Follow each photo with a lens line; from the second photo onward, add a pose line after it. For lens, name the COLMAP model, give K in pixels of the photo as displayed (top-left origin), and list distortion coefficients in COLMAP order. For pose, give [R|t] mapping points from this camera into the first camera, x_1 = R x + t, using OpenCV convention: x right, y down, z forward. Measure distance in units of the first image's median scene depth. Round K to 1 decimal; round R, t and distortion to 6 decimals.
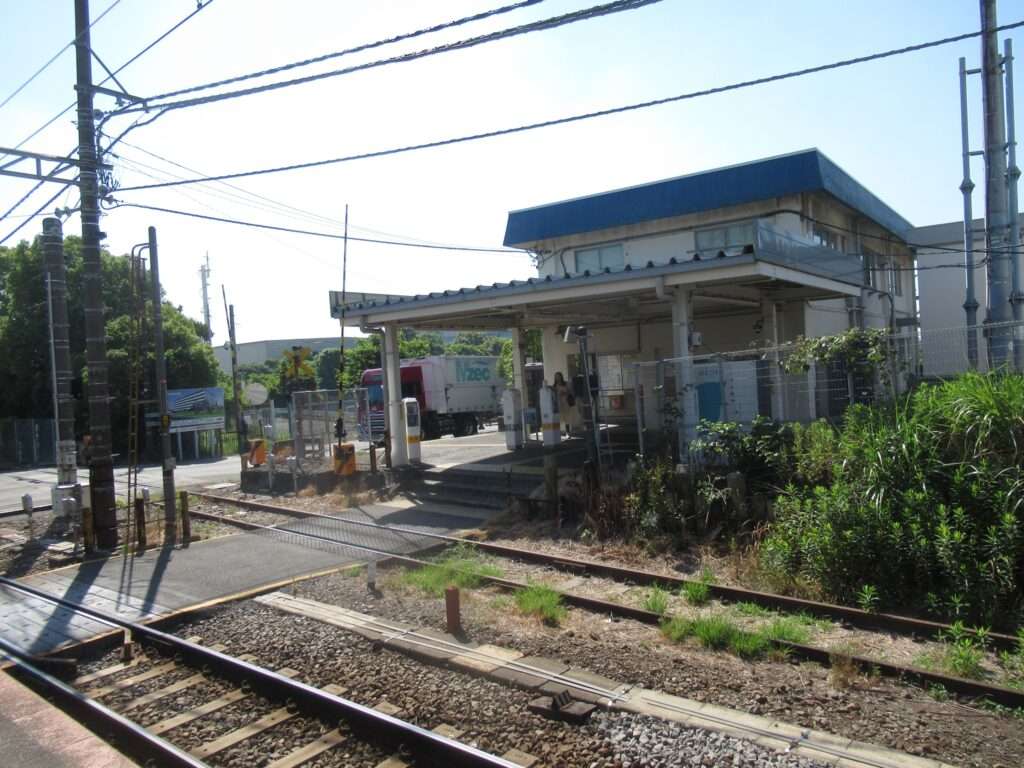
lens RADIAL K [[763.5, 0, 510.7], [0, 763.5, 388.0], [0, 0, 1]] dist [-0.004341, 0.000689]
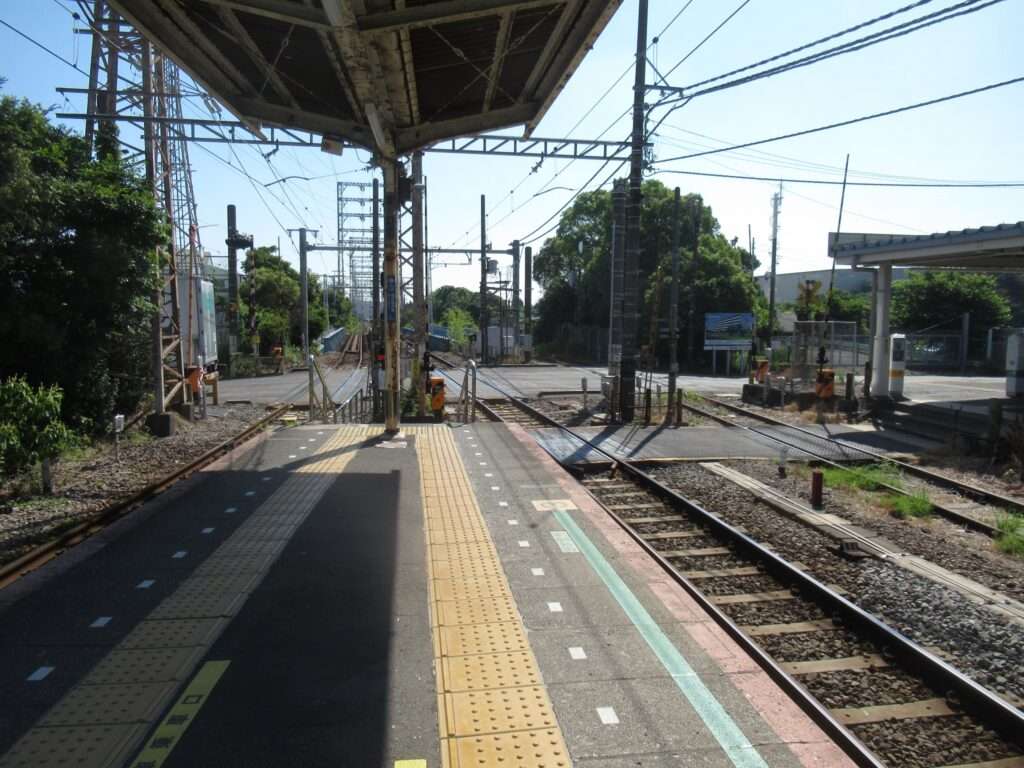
lens RADIAL K [[763.5, 0, 513.1], [0, 763.5, 383.8], [0, 0, 1]] dist [-0.004341, 0.000689]
pose [[0.757537, 0.121672, -0.641353, 0.212024], [-0.064171, 0.991598, 0.112321, -0.004425], [0.649631, -0.043931, 0.758980, -0.212135]]
